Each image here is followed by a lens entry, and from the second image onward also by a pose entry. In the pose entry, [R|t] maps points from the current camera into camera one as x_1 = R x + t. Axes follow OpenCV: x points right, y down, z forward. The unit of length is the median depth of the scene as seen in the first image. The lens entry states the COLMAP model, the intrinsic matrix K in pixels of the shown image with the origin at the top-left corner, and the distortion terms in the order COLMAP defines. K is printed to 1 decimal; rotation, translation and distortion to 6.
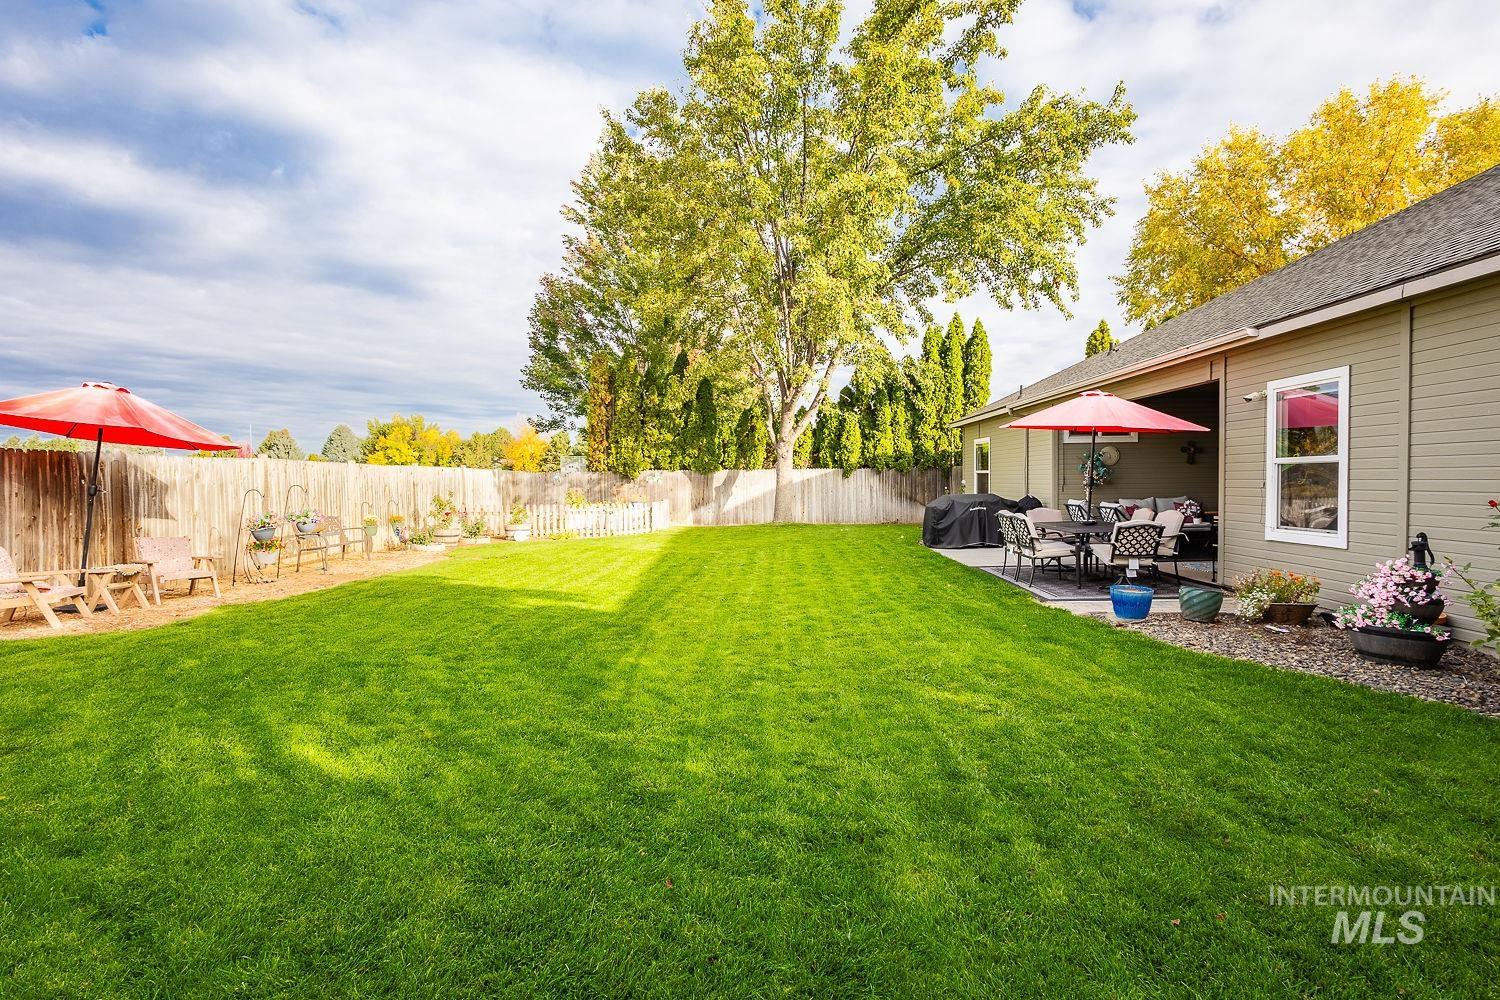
lens RADIAL K [[716.6, 0, 750.0], [0, 716.6, 500.0], [0, 0, 1]] dist [0.017002, -0.000832]
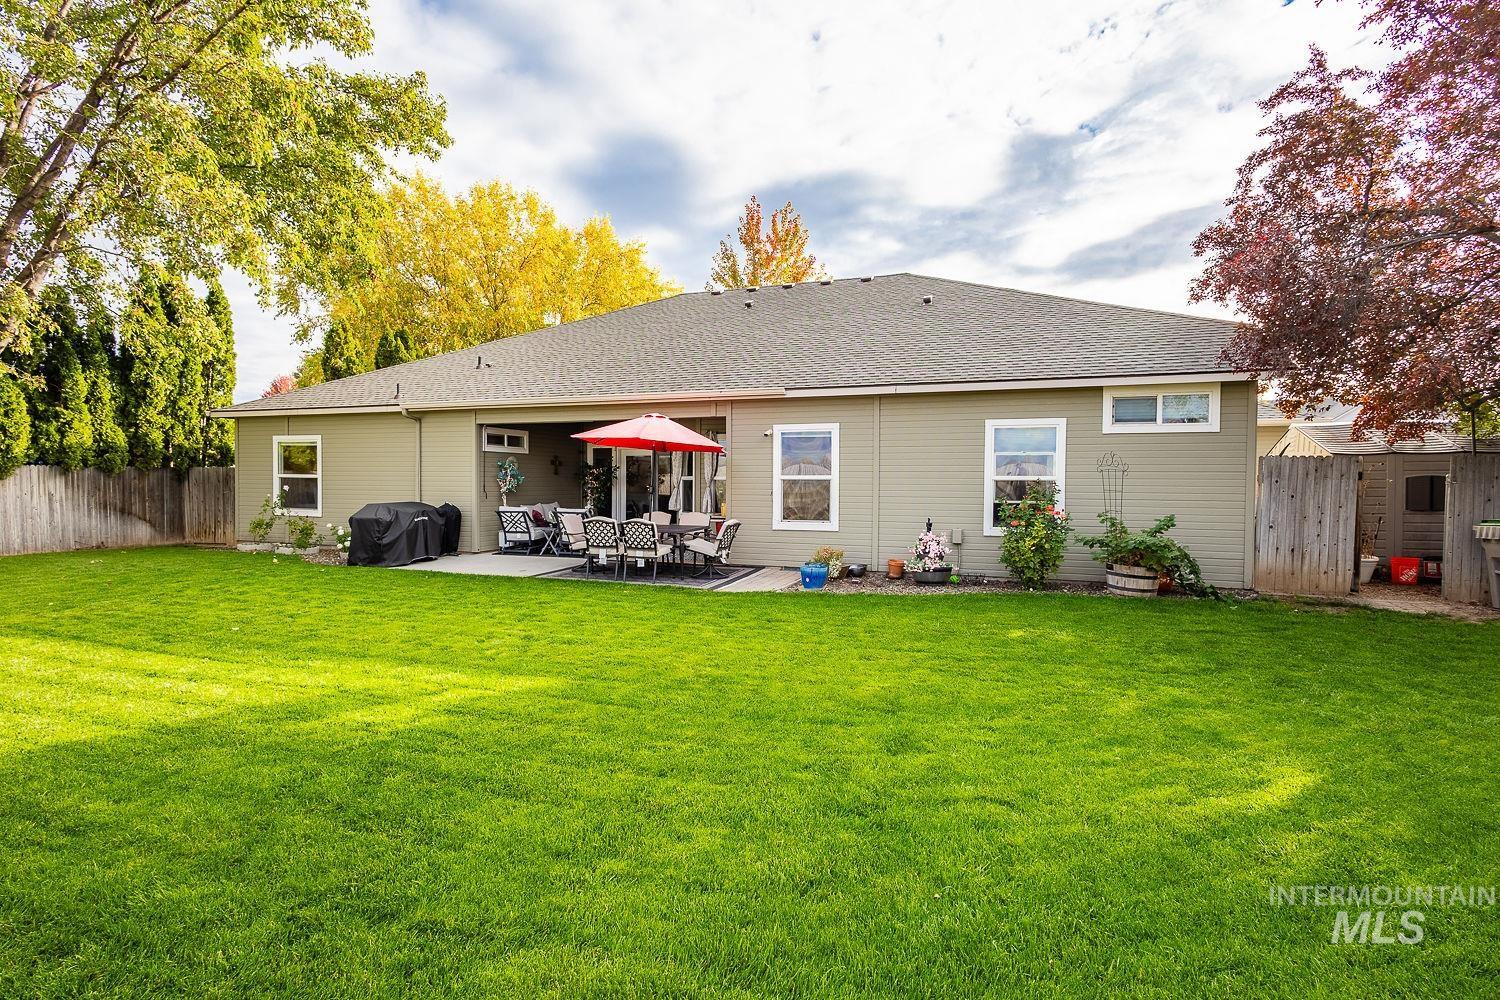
lens RADIAL K [[716.6, 0, 750.0], [0, 716.6, 500.0], [0, 0, 1]] dist [0.017002, -0.000832]
pose [[0.310120, -0.009189, 0.950653, -0.258397], [0.018136, 0.999829, 0.003748, -0.004383], [-0.950524, 0.016079, 0.310234, 0.208013]]
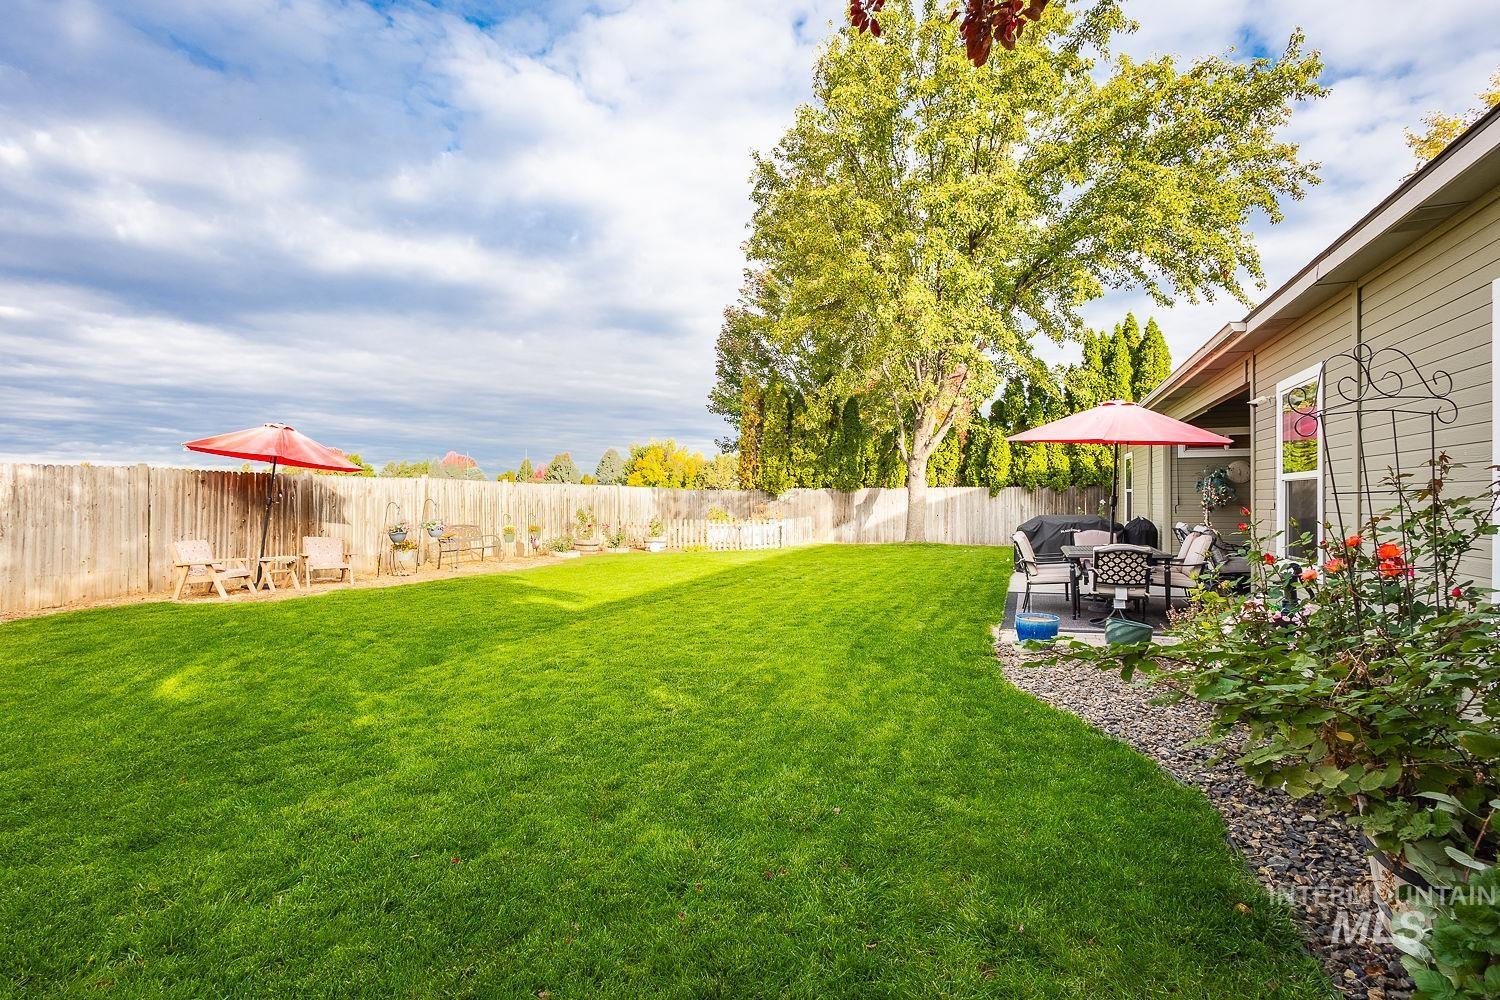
lens RADIAL K [[716.6, 0, 750.0], [0, 716.6, 500.0], [0, 0, 1]] dist [0.017002, -0.000832]
pose [[0.943116, 0.007580, -0.332377, 0.148647], [-0.016204, 0.999600, -0.023182, 0.000464], [0.332068, 0.027249, 0.942862, 0.003198]]
